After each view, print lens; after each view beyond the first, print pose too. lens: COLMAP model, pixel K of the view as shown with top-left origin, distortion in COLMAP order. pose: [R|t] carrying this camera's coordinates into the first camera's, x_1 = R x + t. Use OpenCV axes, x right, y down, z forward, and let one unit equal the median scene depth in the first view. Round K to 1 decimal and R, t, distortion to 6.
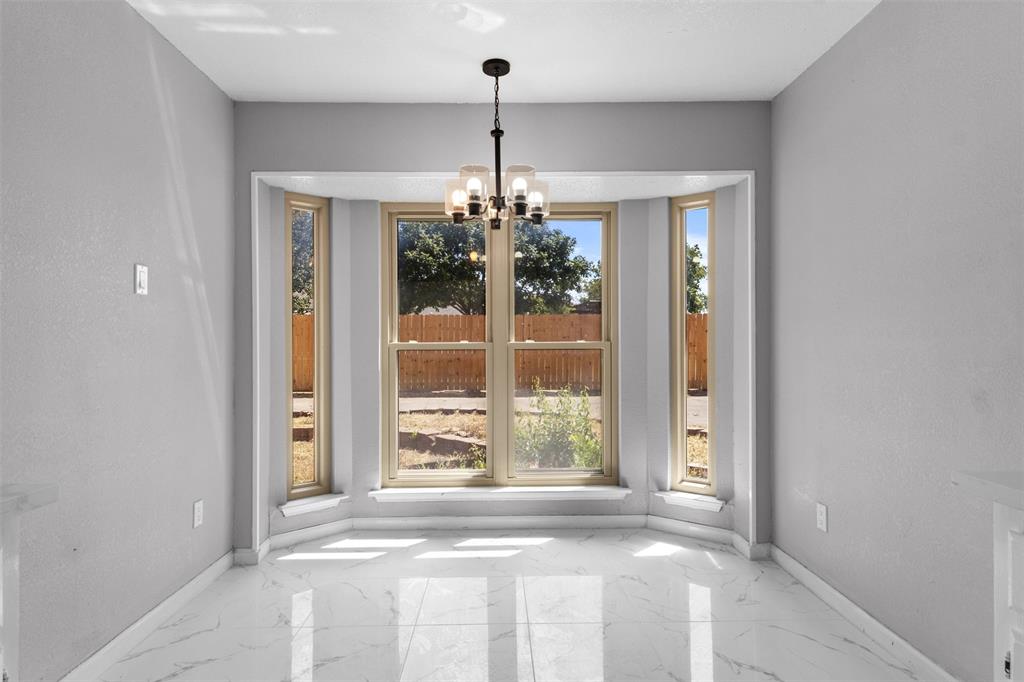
lens RADIAL K [[533.1, 0, 512.8], [0, 533.1, 342.6], [0, 0, 1]] dist [-0.000342, 0.000098]
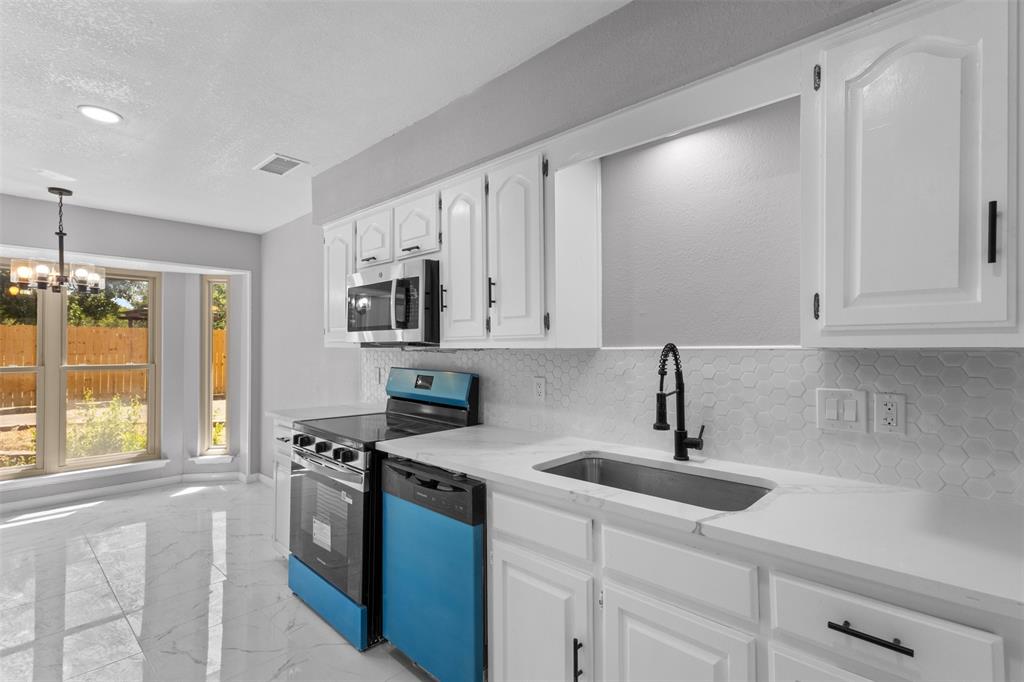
lens RADIAL K [[479.1, 0, 509.0], [0, 479.1, 345.0], [0, 0, 1]] dist [0.010156, 0.000387]
pose [[0.703051, 0.007679, 0.711098, -0.085096], [-0.005004, 0.999970, -0.005851, -0.054884], [-0.711122, 0.000555, 0.703069, -0.696219]]
